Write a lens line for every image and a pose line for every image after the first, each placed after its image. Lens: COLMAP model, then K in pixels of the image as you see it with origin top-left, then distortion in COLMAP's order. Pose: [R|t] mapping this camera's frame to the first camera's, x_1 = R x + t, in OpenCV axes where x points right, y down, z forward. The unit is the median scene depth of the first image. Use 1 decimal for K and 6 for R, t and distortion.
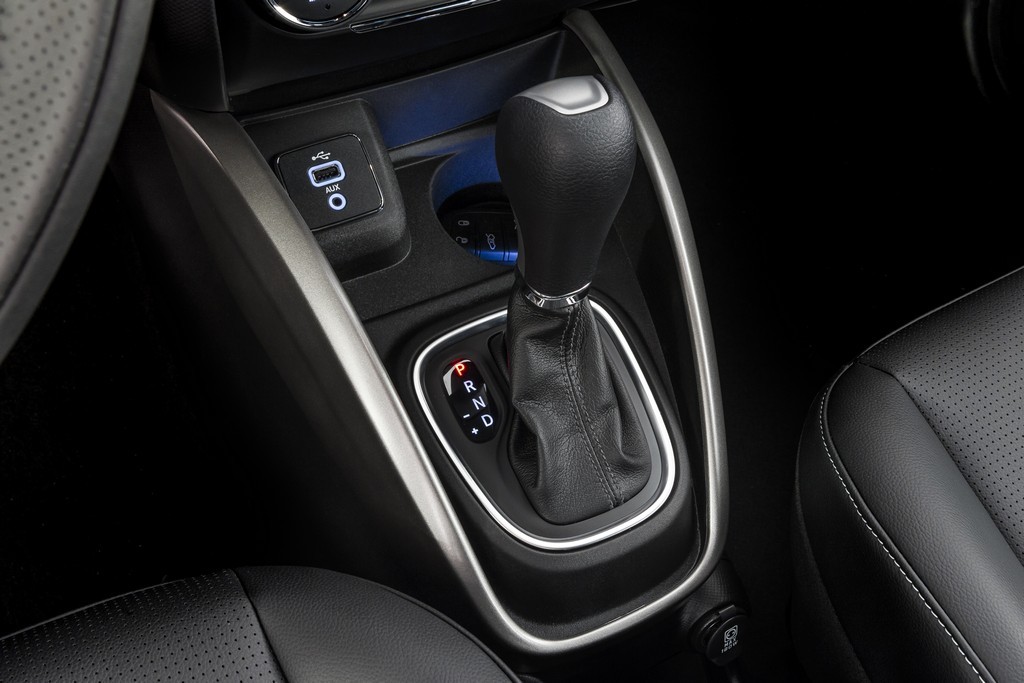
lens RADIAL K [[1216.7, 0, 511.2], [0, 1216.7, 341.3], [0, 0, 1]] dist [-0.025066, 0.000000]
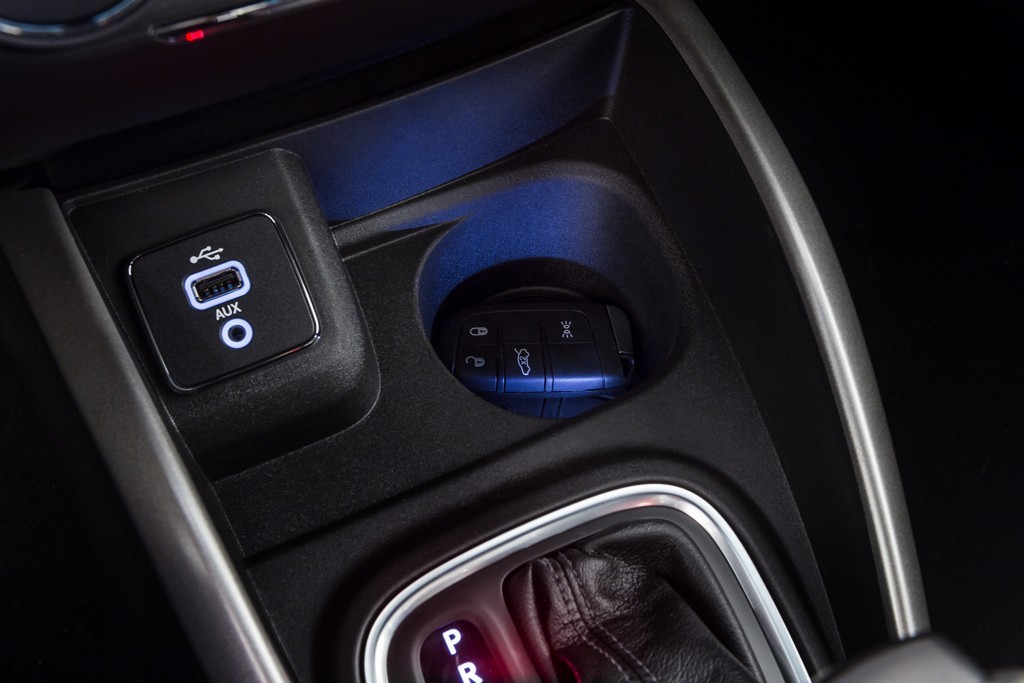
lens RADIAL K [[1216.7, 0, 512.1], [0, 1216.7, 341.9], [0, 0, 1]] dist [-0.025066, 0.000000]
pose [[0.995207, -0.038290, -0.089984, 0.037268], [0.039656, 0.999123, 0.013437, -0.112018], [0.089391, -0.016941, 0.995853, 0.435016]]
